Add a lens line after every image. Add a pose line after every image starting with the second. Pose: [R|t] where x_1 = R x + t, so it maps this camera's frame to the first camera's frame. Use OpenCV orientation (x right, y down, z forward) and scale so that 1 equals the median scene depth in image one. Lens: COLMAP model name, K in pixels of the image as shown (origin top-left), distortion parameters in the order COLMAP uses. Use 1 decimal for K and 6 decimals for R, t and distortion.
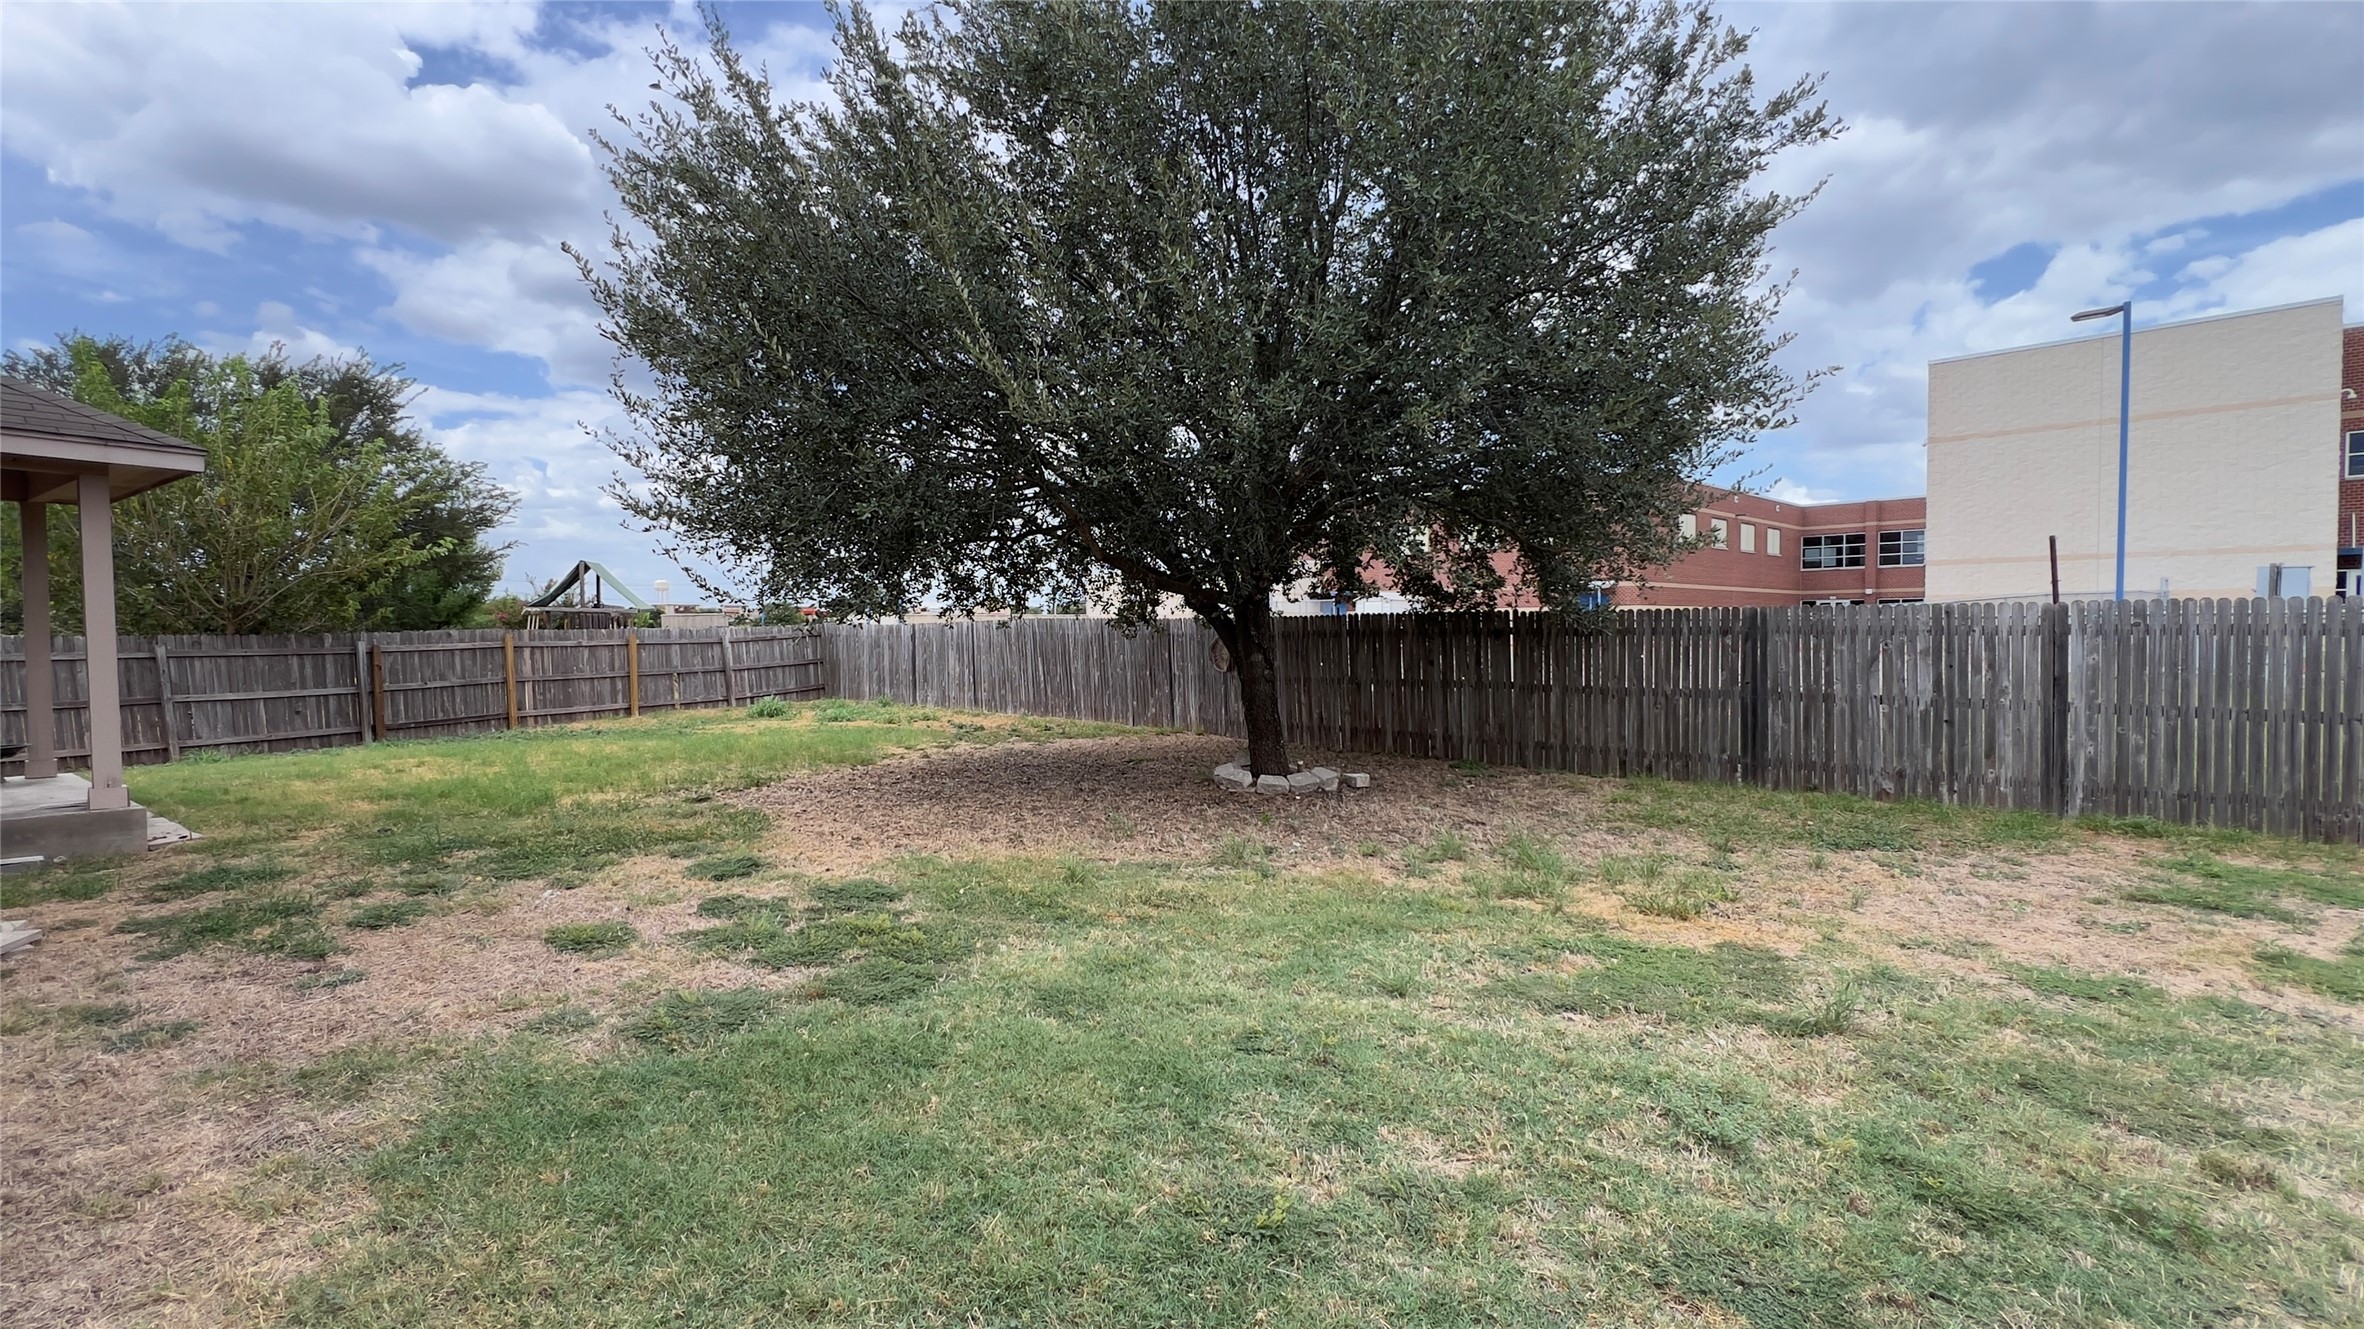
lens RADIAL K [[1039.7, 0, 1191.0], [0, 1039.7, 664.3], [0, 0, 1]] dist [-0.001776, 0.000041]
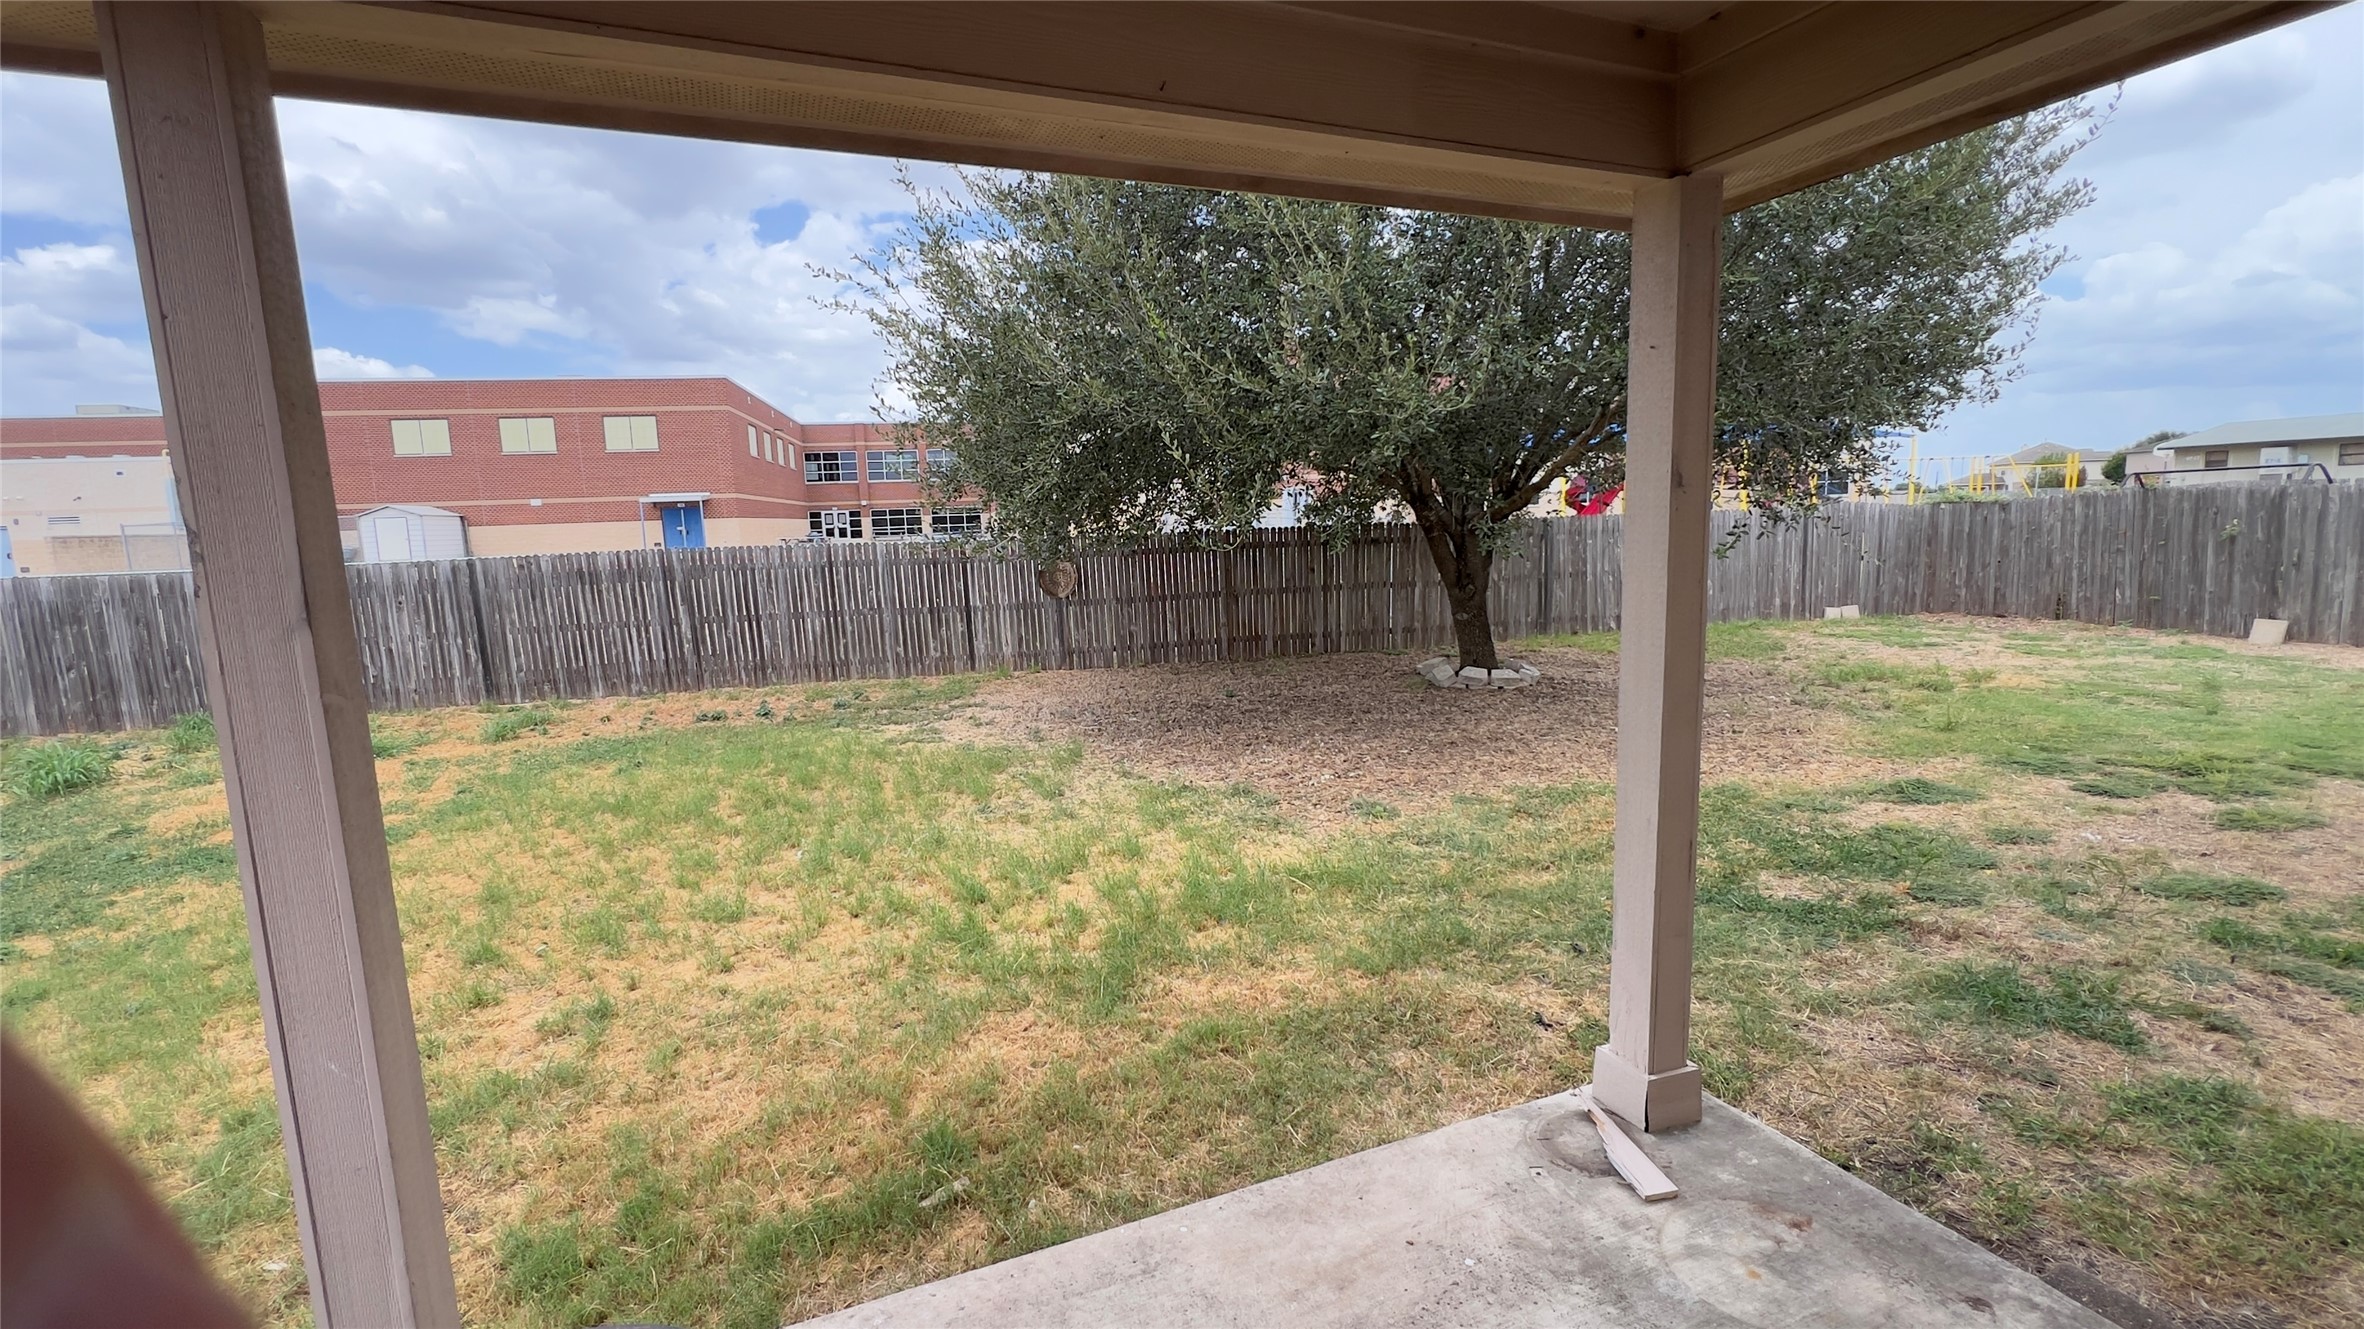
lens RADIAL K [[1039.7, 0, 1190.7], [0, 1039.7, 658.5], [0, 0, 1]] dist [-0.001776, 0.000041]
pose [[0.514248, -0.126482, 0.848264, -0.572743], [0.058757, 0.991937, 0.112284, -0.028956], [-0.855627, -0.007901, 0.517533, 0.377474]]
